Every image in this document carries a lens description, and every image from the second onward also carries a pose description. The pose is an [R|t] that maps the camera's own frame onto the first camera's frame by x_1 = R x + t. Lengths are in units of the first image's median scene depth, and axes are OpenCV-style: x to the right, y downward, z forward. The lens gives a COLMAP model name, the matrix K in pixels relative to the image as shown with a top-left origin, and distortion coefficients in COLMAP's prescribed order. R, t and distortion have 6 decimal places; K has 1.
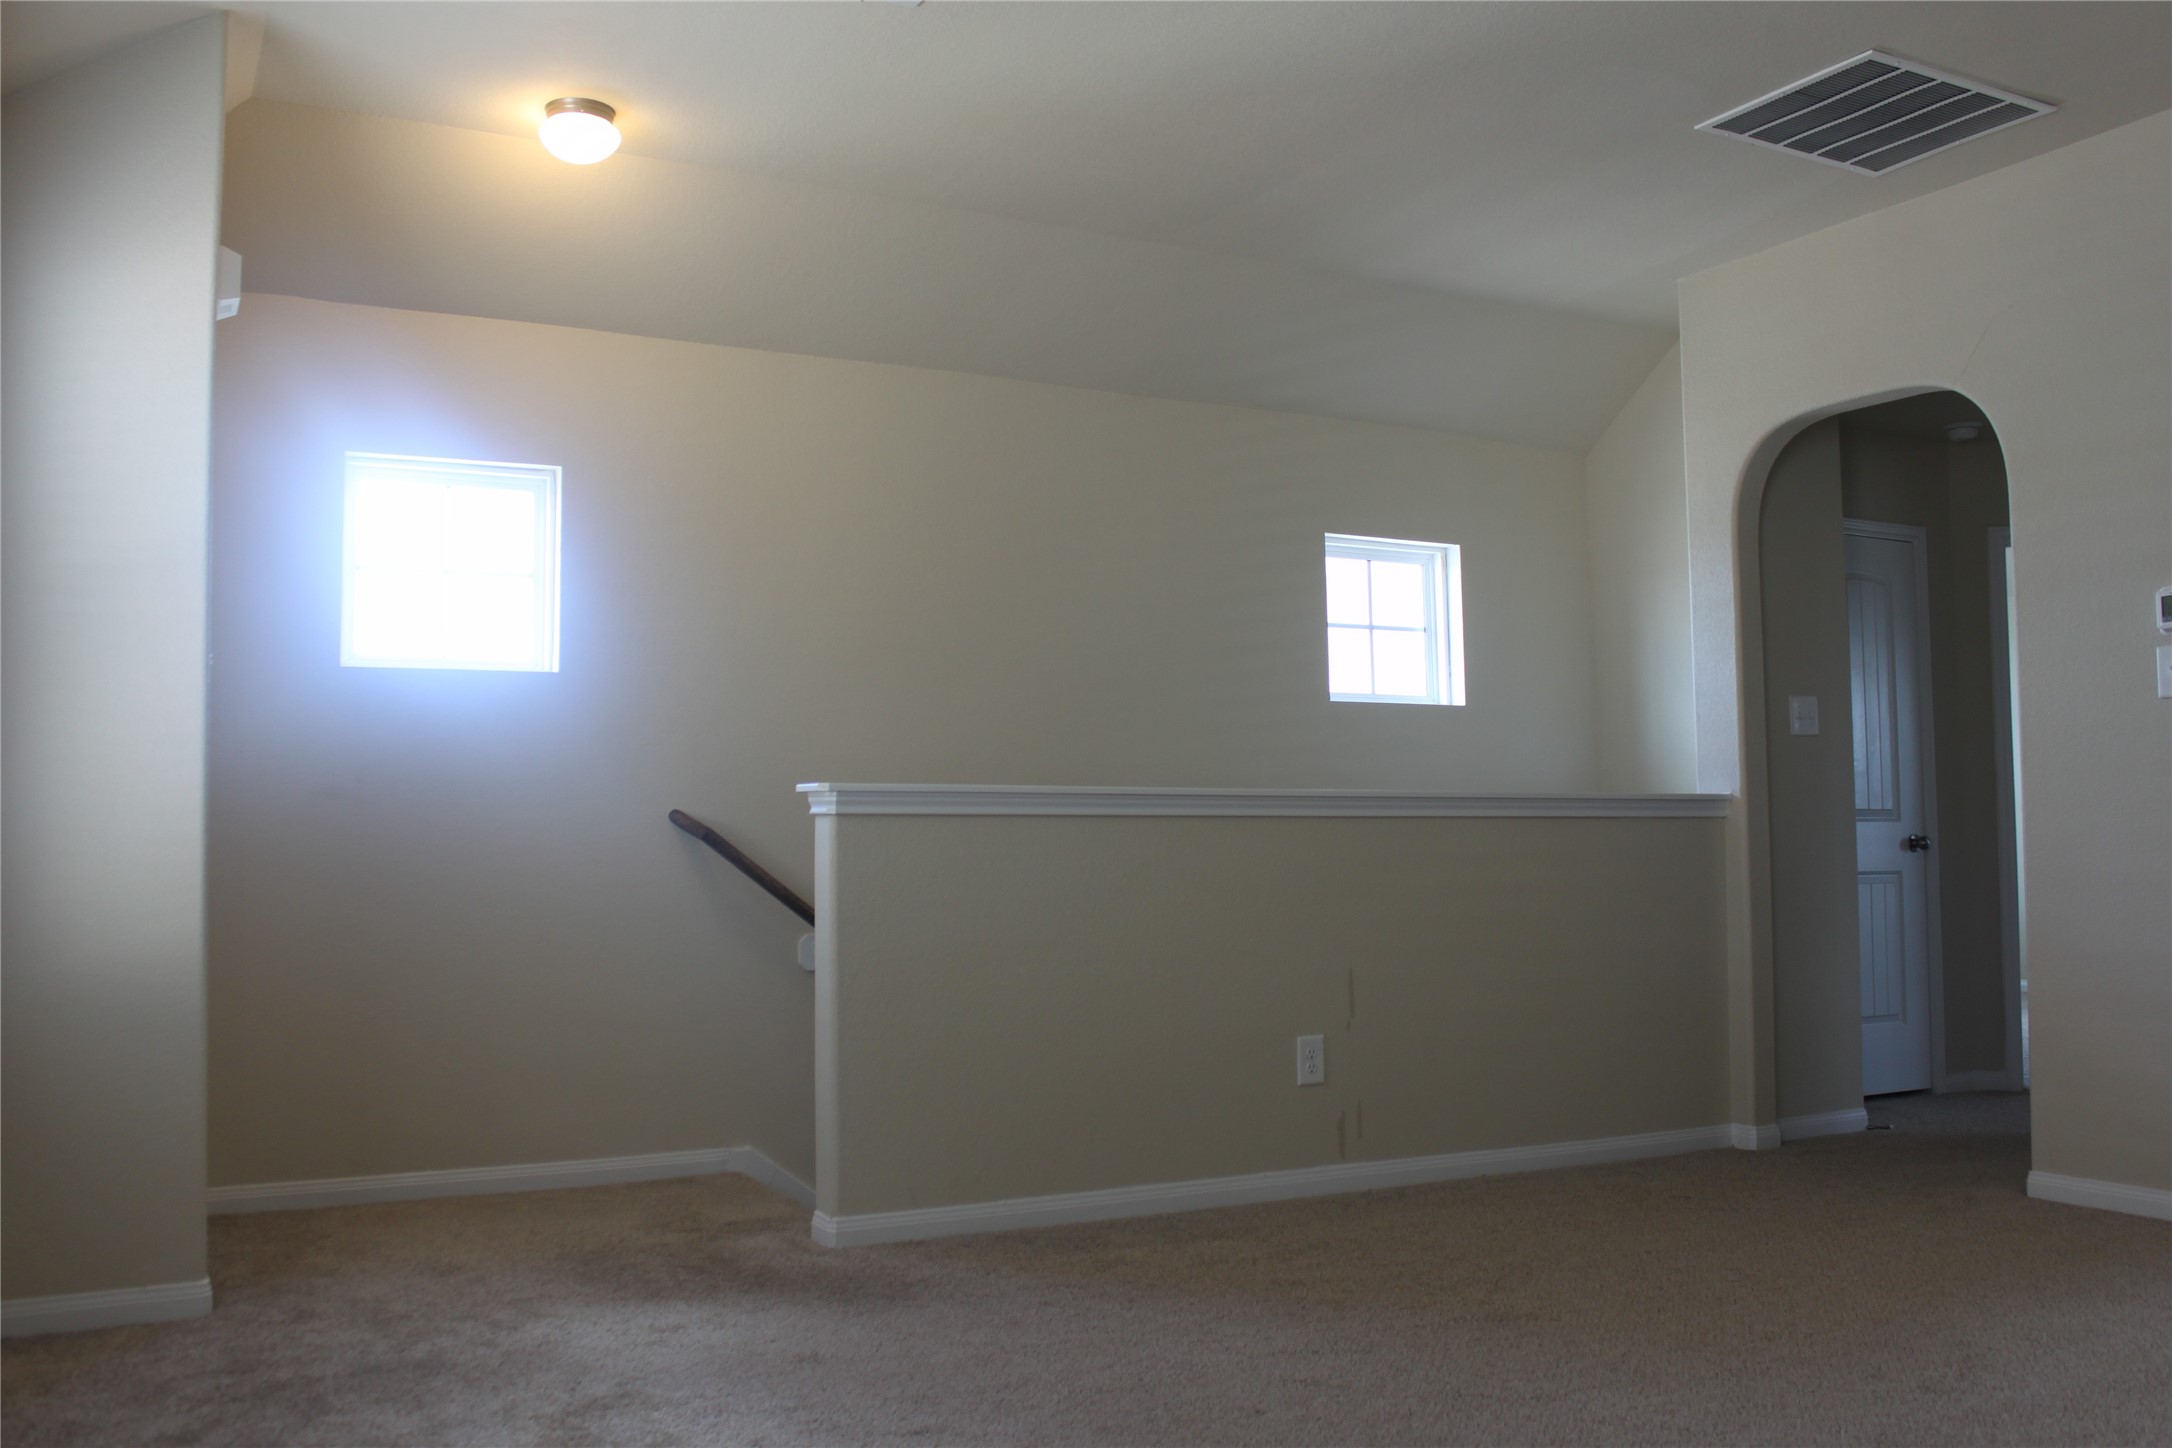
lens RADIAL K [[1926.2, 0, 1086.0], [0, 1926.2, 724.0], [0, 0, 1]] dist [-0.131735, 0.122704]
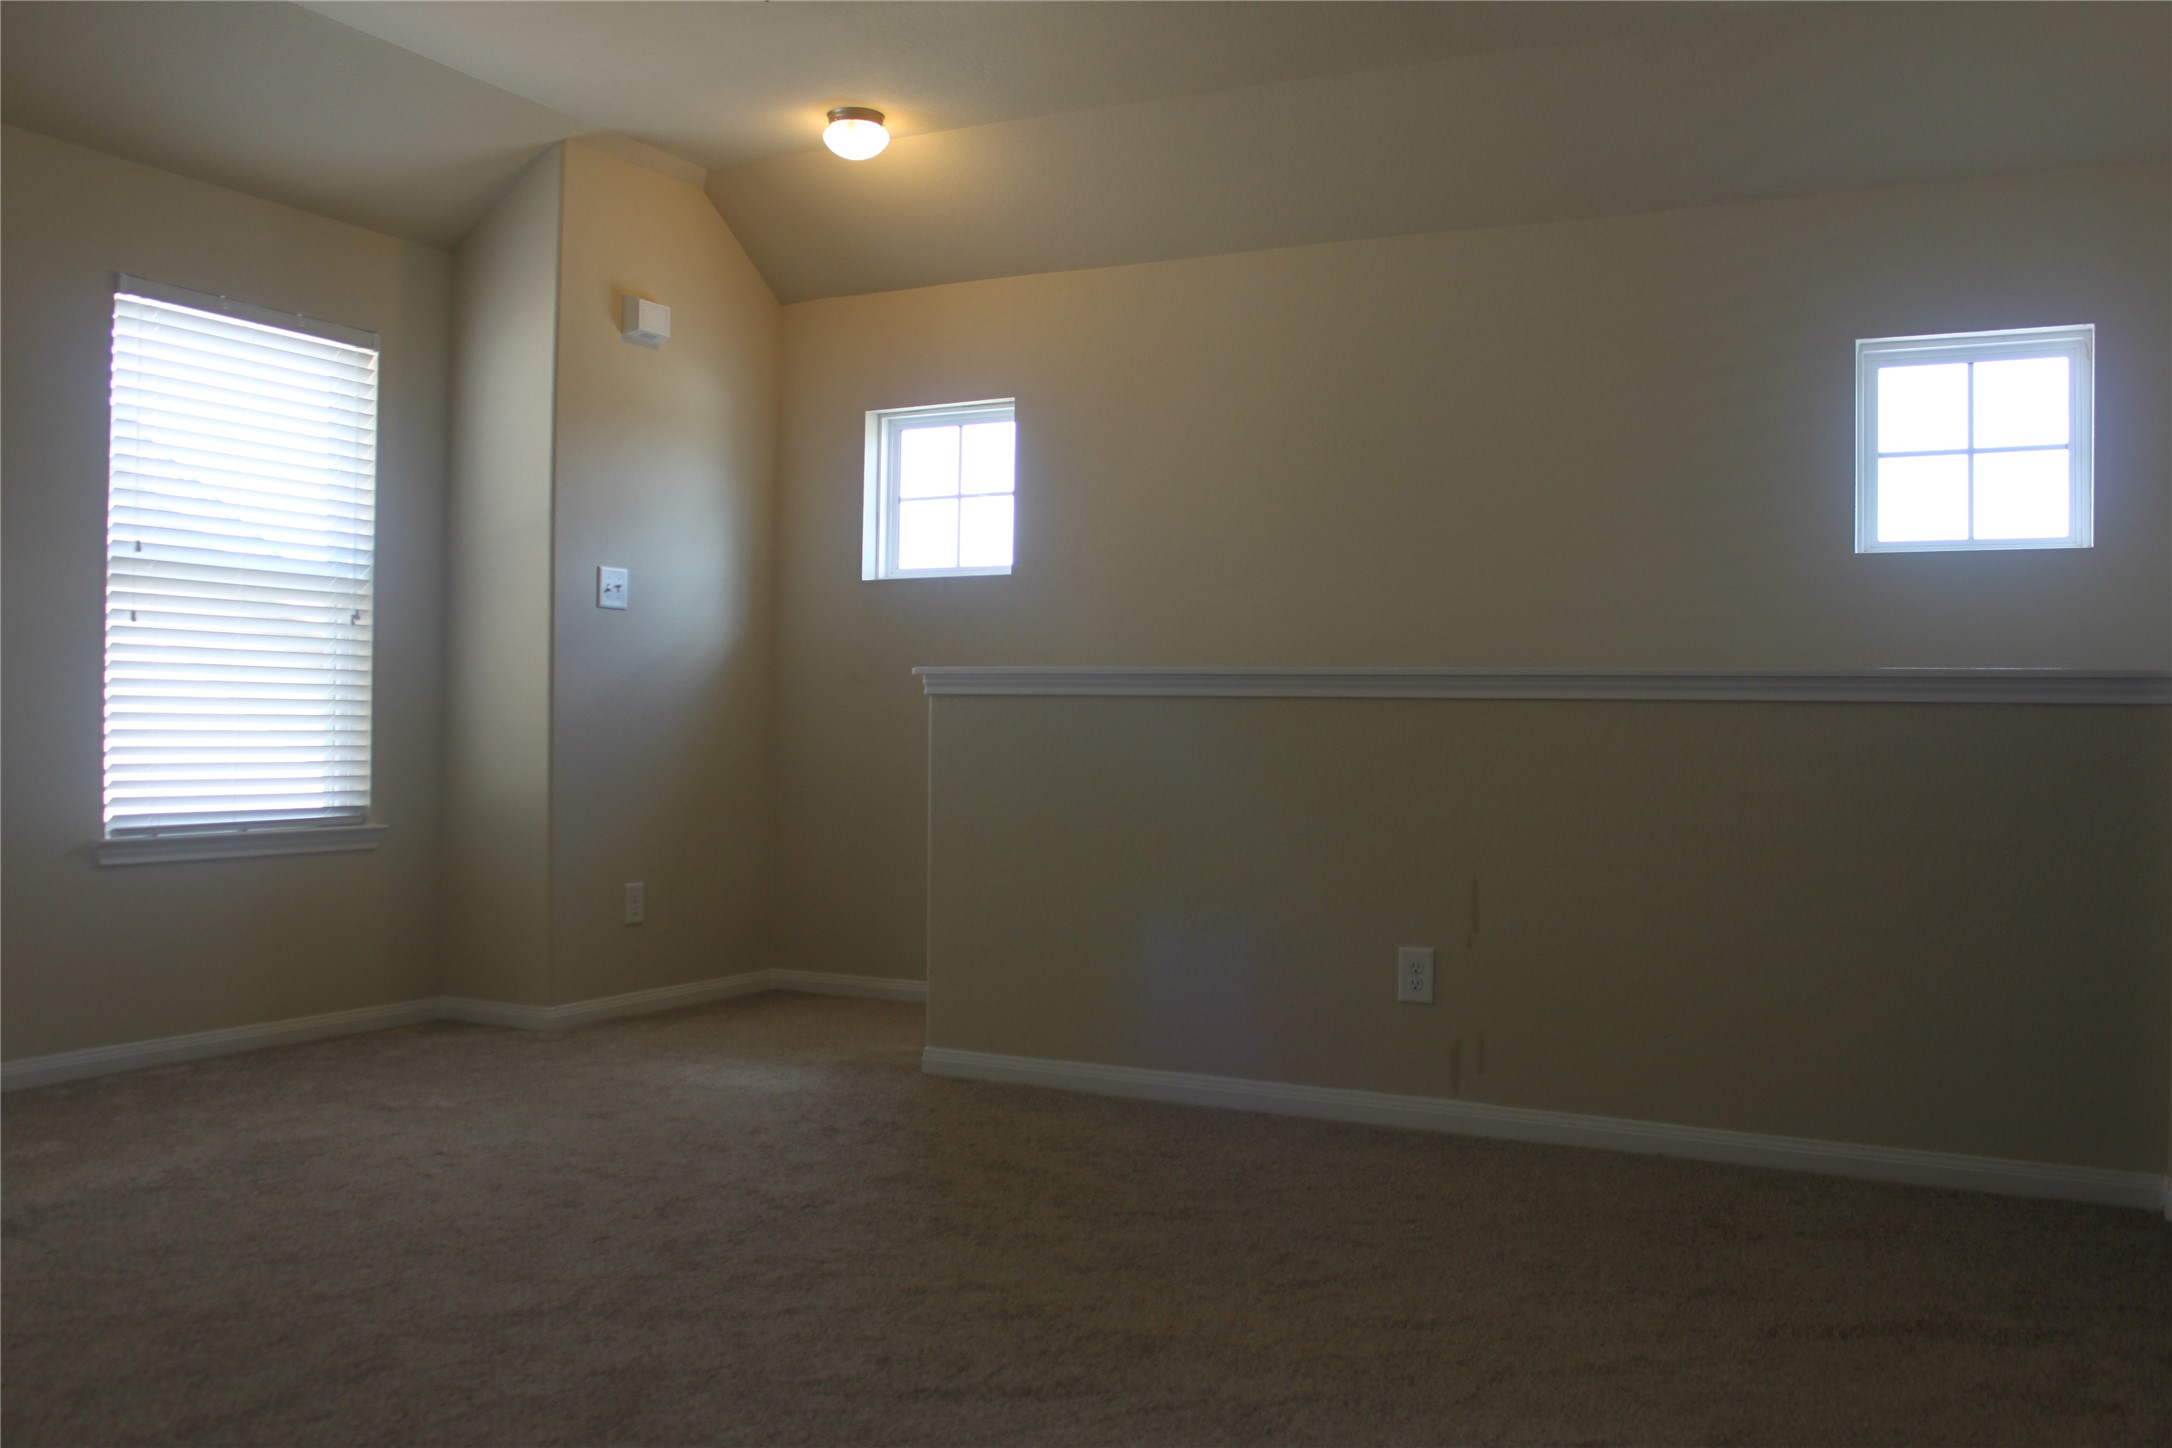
lens RADIAL K [[1926.2, 0, 1086.0], [0, 1926.2, 724.0], [0, 0, 1]] dist [-0.131735, 0.122704]
pose [[0.558132, 0.011677, -0.829670, 0.760055], [0.035575, 0.998645, 0.037987, 0.021884], [0.828989, -0.050717, 0.556960, 0.391651]]
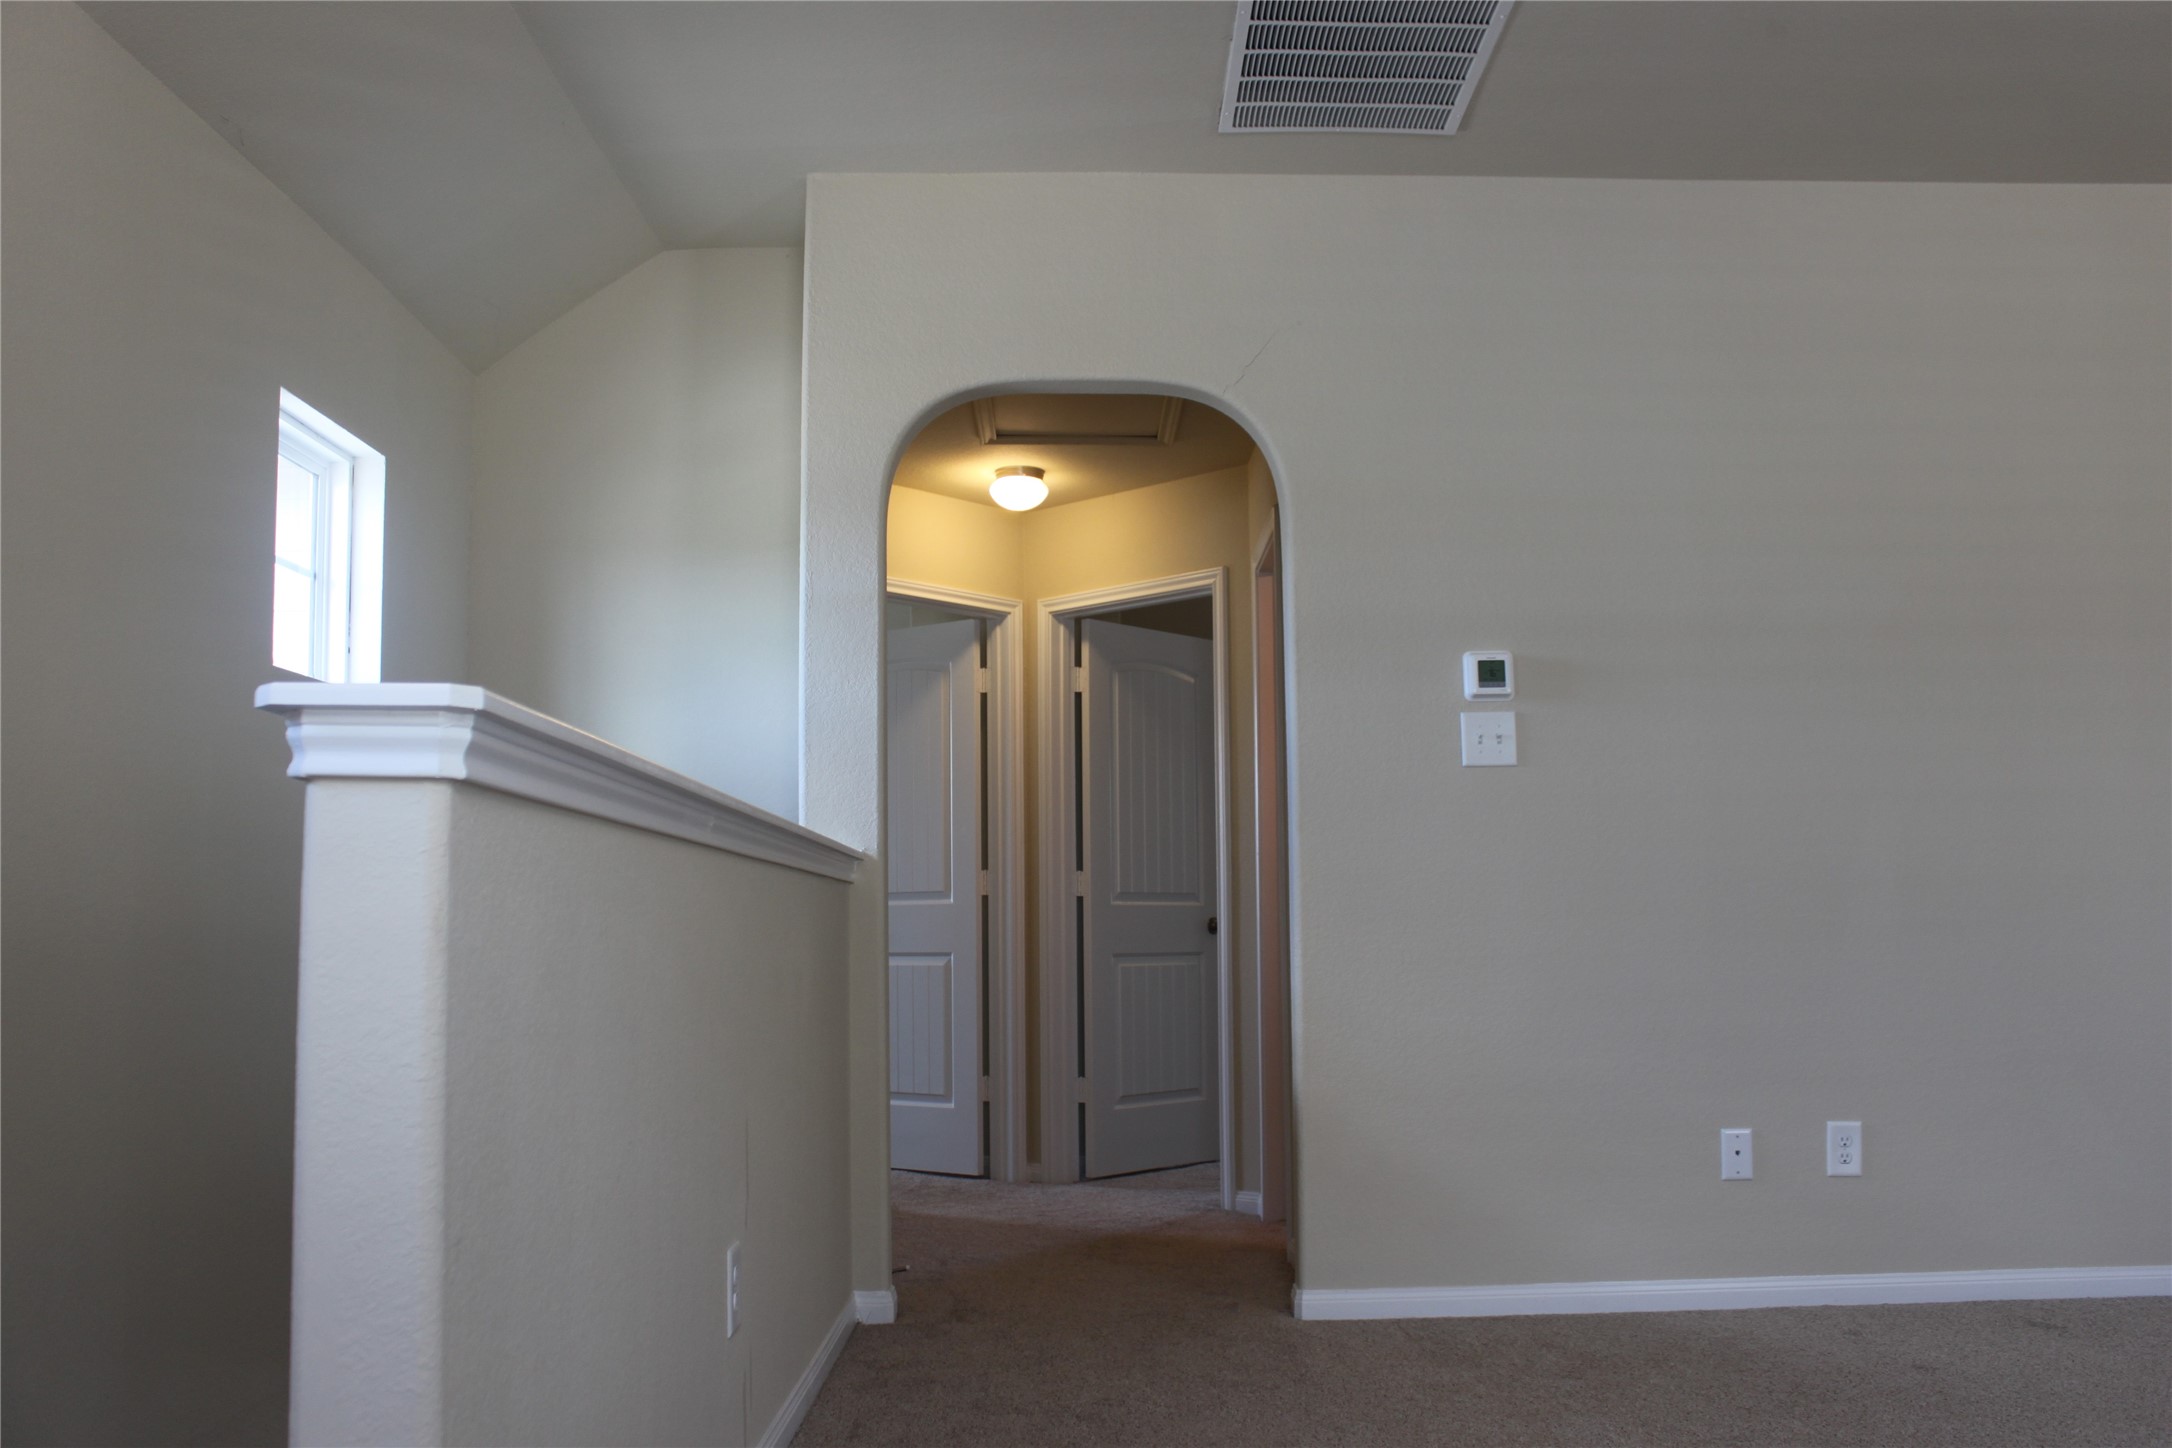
lens RADIAL K [[1926.2, 0, 1086.0], [0, 1926.2, 724.0], [0, 0, 1]] dist [-0.131735, 0.122704]
pose [[0.455140, 0.100642, 0.884714, -0.349216], [-0.054213, 0.994881, -0.085285, 0.053914], [-0.888768, -0.009146, 0.458266, 0.659753]]
